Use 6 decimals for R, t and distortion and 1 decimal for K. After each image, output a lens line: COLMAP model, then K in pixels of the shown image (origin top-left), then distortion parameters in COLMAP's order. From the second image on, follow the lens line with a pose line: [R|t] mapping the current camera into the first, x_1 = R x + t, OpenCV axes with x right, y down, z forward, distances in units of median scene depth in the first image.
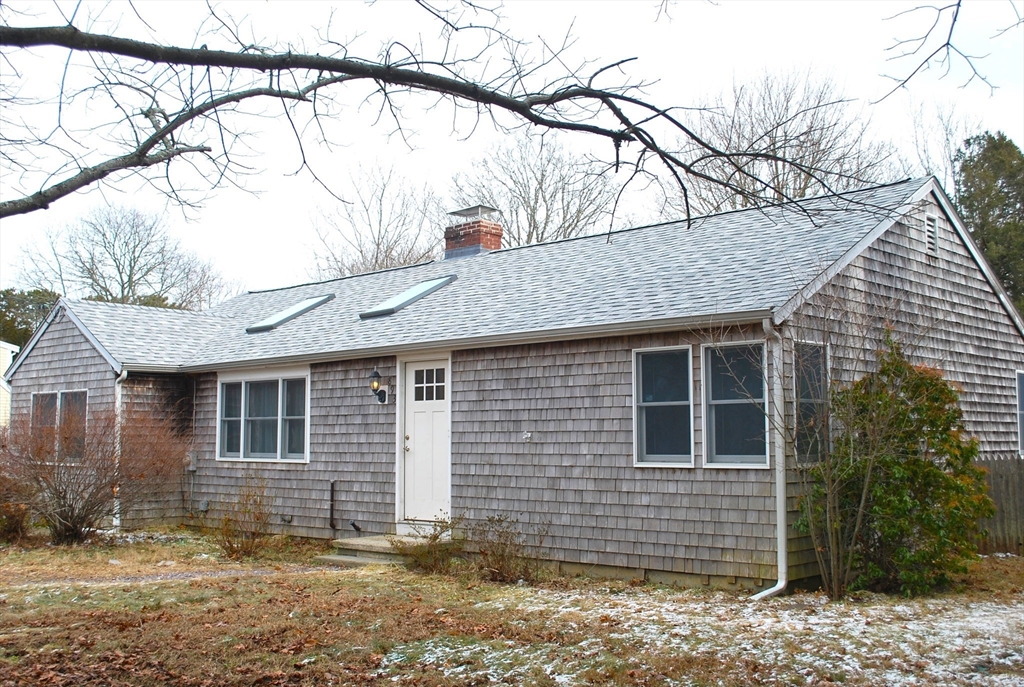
lens RADIAL K [[1085.6, 0, 519.4], [0, 1085.6, 343.2], [0, 0, 1]] dist [-0.065464, 0.000000]
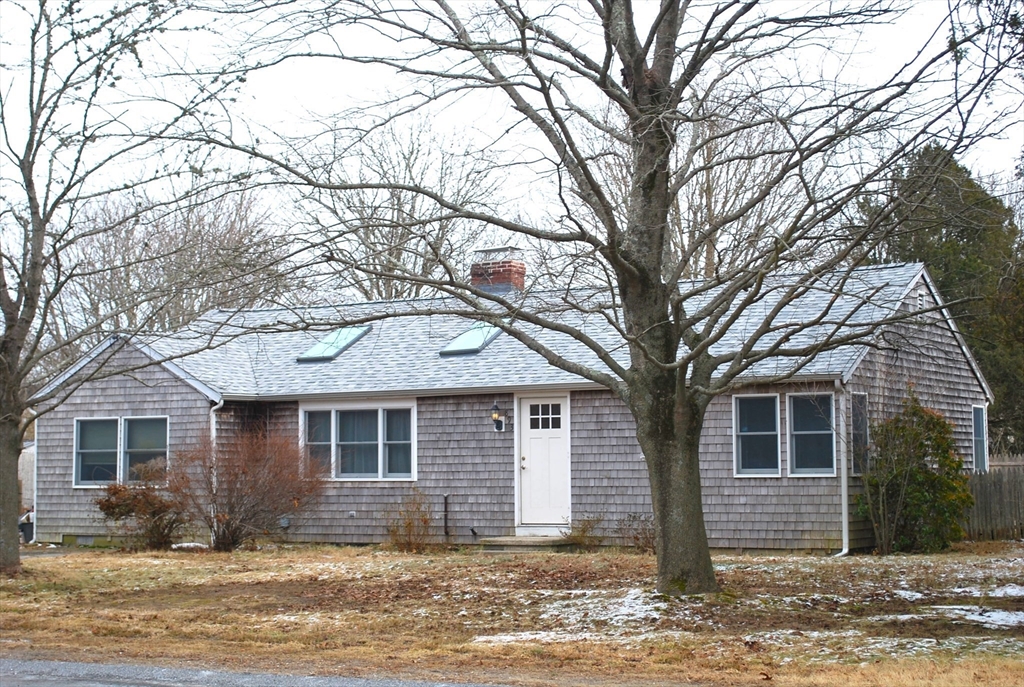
lens RADIAL K [[1785.7, 0, 508.9], [0, 1785.7, 340.9], [0, 0, 1]] dist [-0.055416, 0.000000]
pose [[0.975665, 0.012239, 0.218924, -0.576582], [-0.015549, 0.999789, 0.013403, -0.076269], [-0.218714, -0.016481, 0.975650, -1.009028]]
